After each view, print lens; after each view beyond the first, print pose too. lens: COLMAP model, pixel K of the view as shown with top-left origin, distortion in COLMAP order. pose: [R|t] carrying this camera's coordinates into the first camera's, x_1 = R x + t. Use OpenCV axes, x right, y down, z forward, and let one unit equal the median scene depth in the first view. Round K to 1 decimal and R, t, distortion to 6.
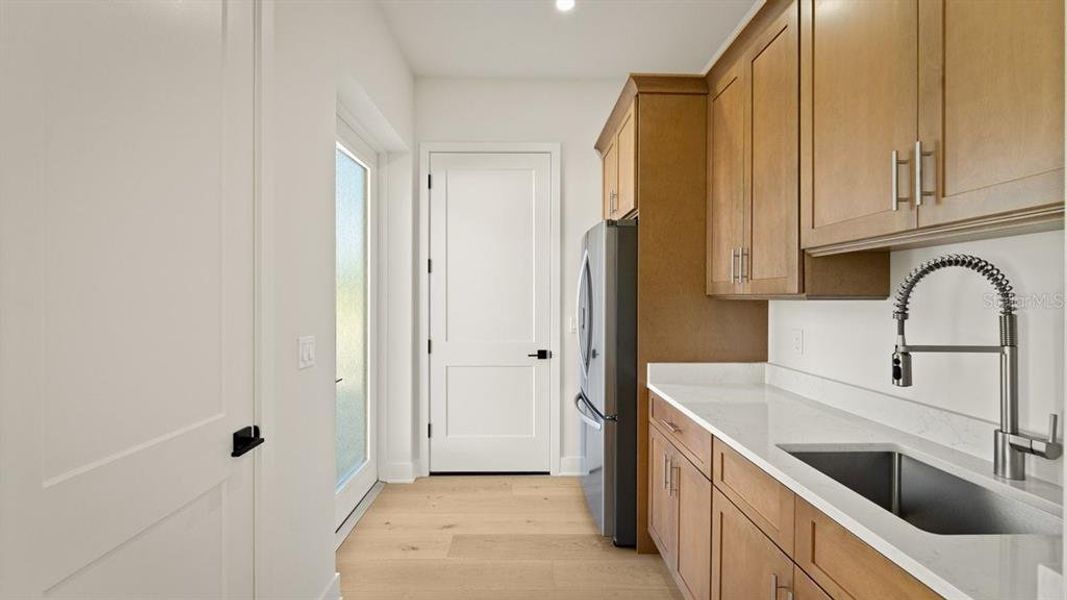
lens RADIAL K [[451.1, 0, 528.4], [0, 451.1, 300.4], [0, 0, 1]] dist [0.002991, -0.002768]
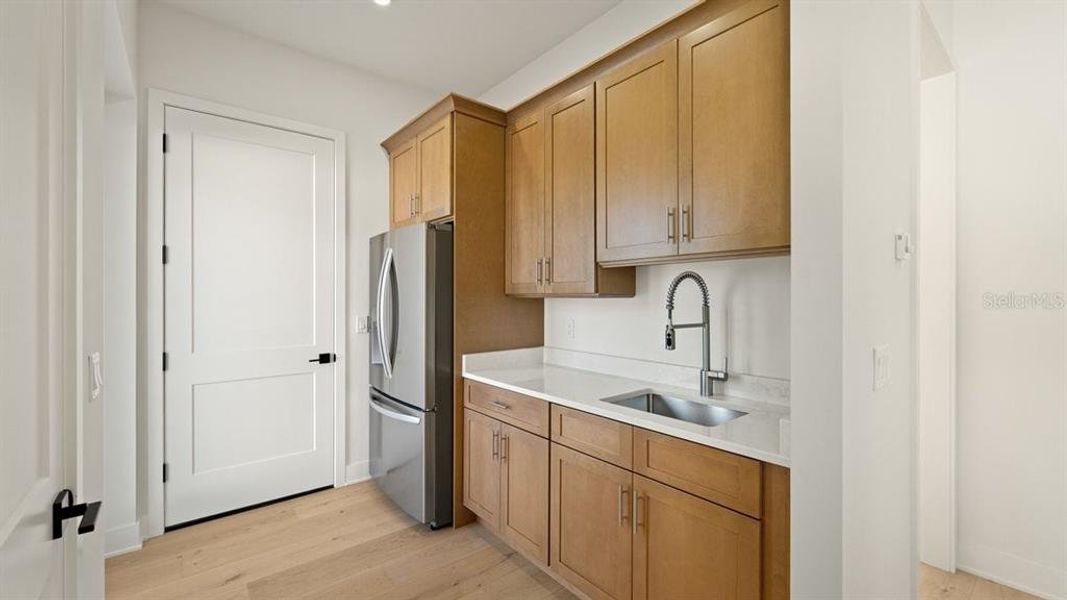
lens RADIAL K [[451.1, 0, 542.5], [0, 451.1, 296.5], [0, 0, 1]] dist [0.002991, -0.002768]
pose [[0.763775, -0.001685, 0.645480, -0.303332], [0.004613, 0.999985, -0.002848, -0.001163], [-0.645466, 0.005153, 0.763772, 0.020206]]
